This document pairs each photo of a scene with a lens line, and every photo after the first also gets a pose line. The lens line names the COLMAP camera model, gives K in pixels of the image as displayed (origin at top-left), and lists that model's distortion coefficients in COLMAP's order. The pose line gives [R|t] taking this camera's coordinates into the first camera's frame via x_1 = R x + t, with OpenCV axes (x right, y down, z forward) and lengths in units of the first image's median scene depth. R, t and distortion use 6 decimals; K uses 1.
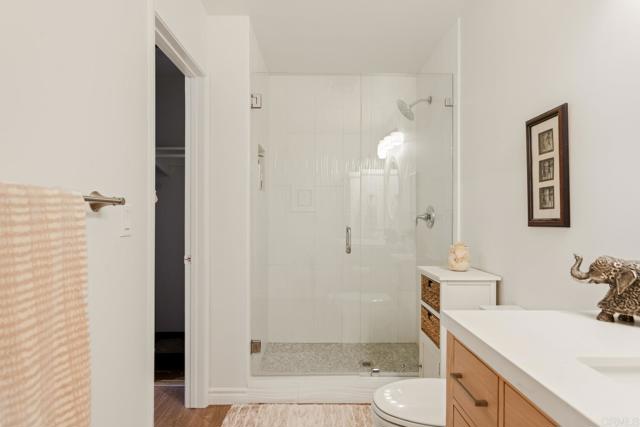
lens RADIAL K [[363.3, 0, 319.6], [0, 363.3, 214.3], [0, 0, 1]] dist [-0.000652, -0.000195]
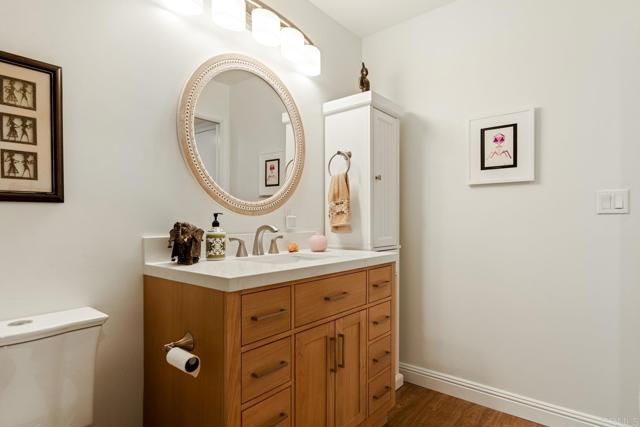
lens RADIAL K [[363.3, 0, 319.9], [0, 363.3, 214.8], [0, 0, 1]] dist [-0.000652, -0.000195]
pose [[-0.763884, -0.000129, 0.645353, -0.388604], [-0.005431, 0.999966, -0.006229, 0.065386], [-0.645330, -0.008263, -0.763859, 1.209836]]
